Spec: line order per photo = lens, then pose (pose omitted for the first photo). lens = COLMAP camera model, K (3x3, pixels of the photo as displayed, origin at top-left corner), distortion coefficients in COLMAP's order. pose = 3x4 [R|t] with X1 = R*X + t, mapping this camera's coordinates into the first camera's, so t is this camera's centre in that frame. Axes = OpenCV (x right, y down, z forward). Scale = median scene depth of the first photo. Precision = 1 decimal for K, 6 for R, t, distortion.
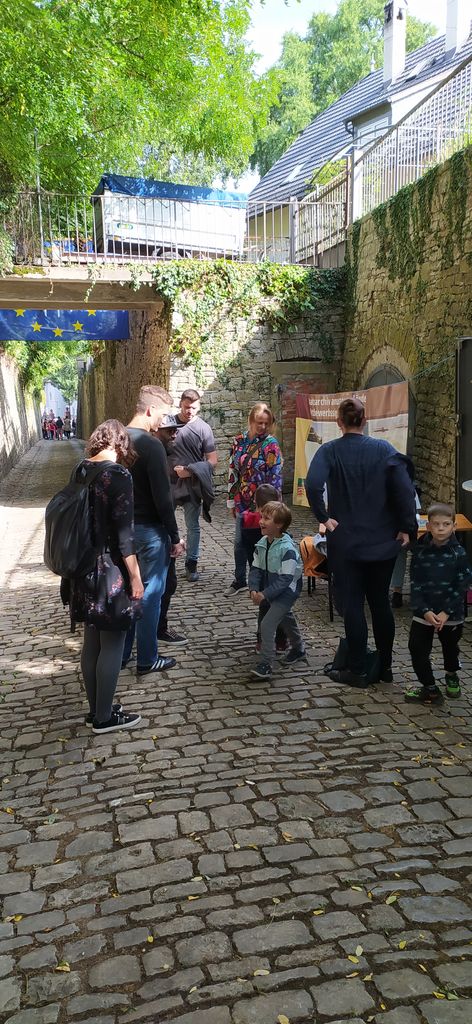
lens RADIAL K [[747.6, 0, 235.1], [0, 747.6, 510.4], [0, 0, 1]] dist [0.052221, -0.056953]
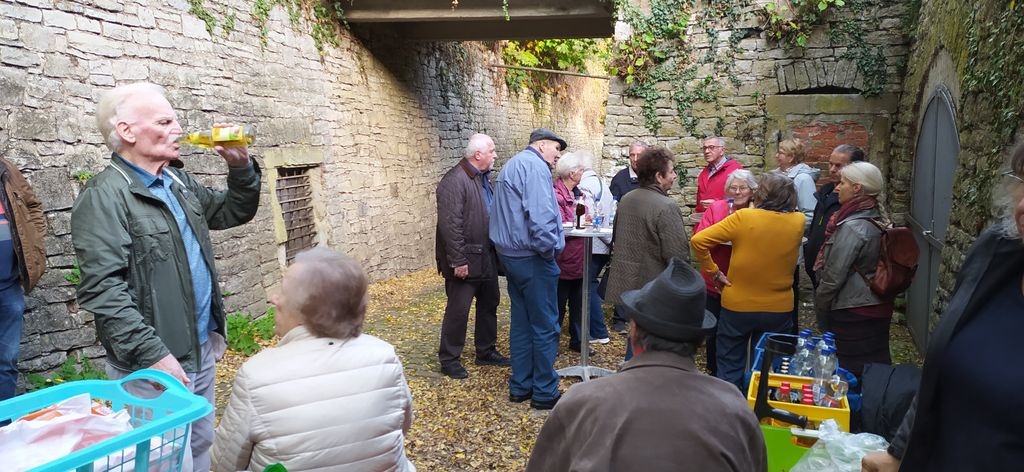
lens RADIAL K [[747.6, 0, 521.0], [0, 747.6, 250.6], [0, 0, 1]] dist [0.052221, -0.056953]
pose [[0.883146, 0.088713, -0.460634, 0.171179], [-0.108982, 0.993889, -0.017534, -0.032245], [0.456264, 0.065686, 0.887417, 0.349056]]
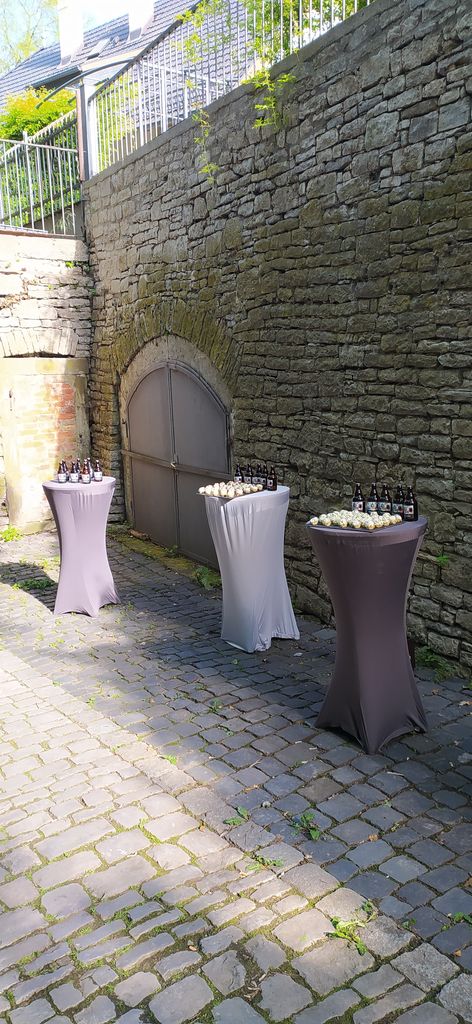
lens RADIAL K [[747.6, 0, 231.8], [0, 747.6, 516.7], [0, 0, 1]] dist [0.052221, -0.056953]
pose [[0.913693, -0.077294, 0.398988, -0.047579], [0.078827, 0.996809, 0.012591, -0.036363], [-0.398688, 0.019947, 0.916870, 0.246363]]
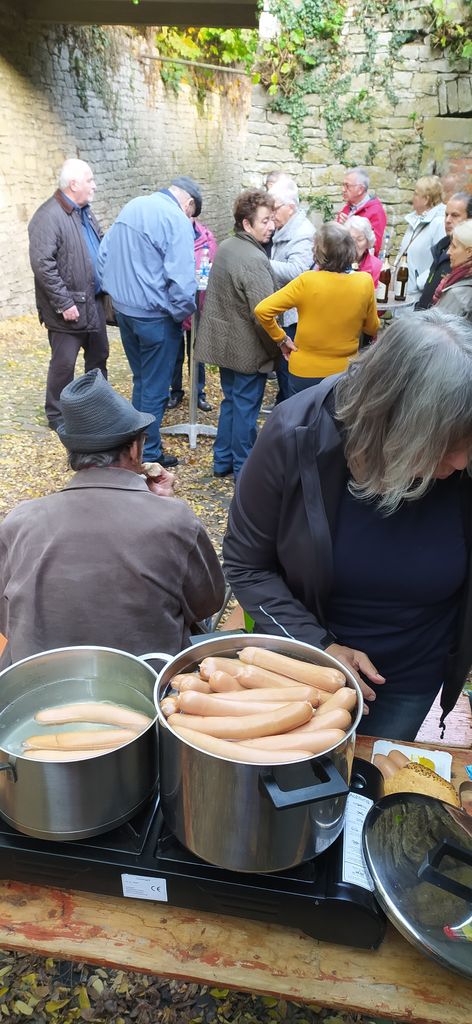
lens RADIAL K [[747.6, 0, 238.0], [0, 747.6, 515.9], [0, 0, 1]] dist [0.052221, -0.056953]
pose [[0.901328, 0.236400, -0.362938, 0.201533], [-0.137082, 0.950543, 0.278703, -0.050827], [0.410874, -0.201451, 0.889157, 0.374525]]
